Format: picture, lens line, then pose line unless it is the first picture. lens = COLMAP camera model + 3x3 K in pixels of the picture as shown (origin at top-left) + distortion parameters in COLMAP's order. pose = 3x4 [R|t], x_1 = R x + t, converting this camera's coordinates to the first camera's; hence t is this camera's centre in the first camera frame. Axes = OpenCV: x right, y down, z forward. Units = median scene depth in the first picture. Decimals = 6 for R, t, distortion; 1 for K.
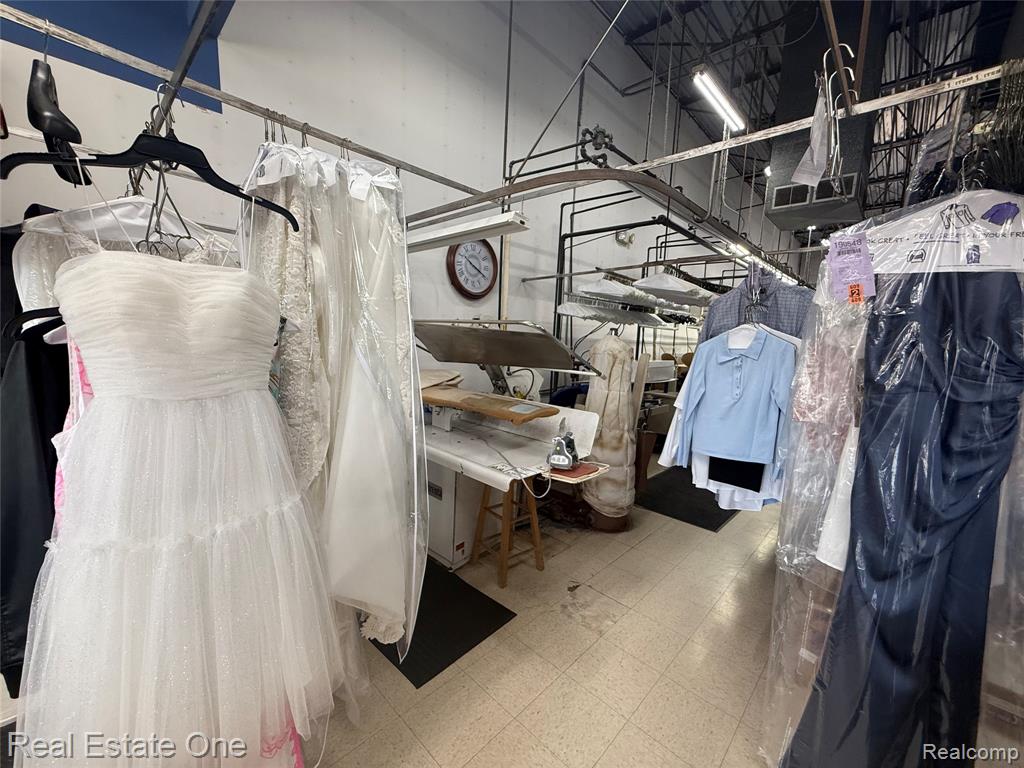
lens RADIAL K [[410.5, 0, 512.0], [0, 410.5, 384.0], [0, 0, 1]] dist [0.000941, 0.000217]
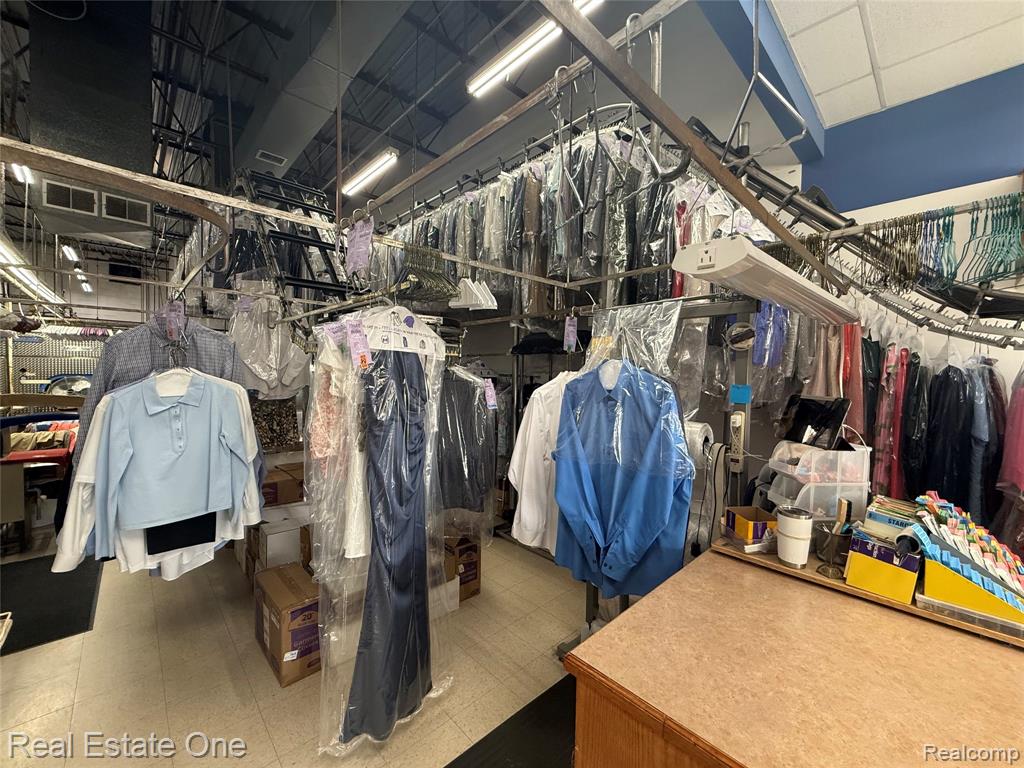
lens RADIAL K [[406.4, 0, 510.1], [0, 406.4, 384.6], [0, 0, 1]] dist [-0.000774, 0.000447]
pose [[0.051156, -0.068368, 0.996348, -0.157239], [0.101289, 0.992865, 0.062928, -0.049912], [-0.993541, 0.097699, 0.057716, 0.116991]]
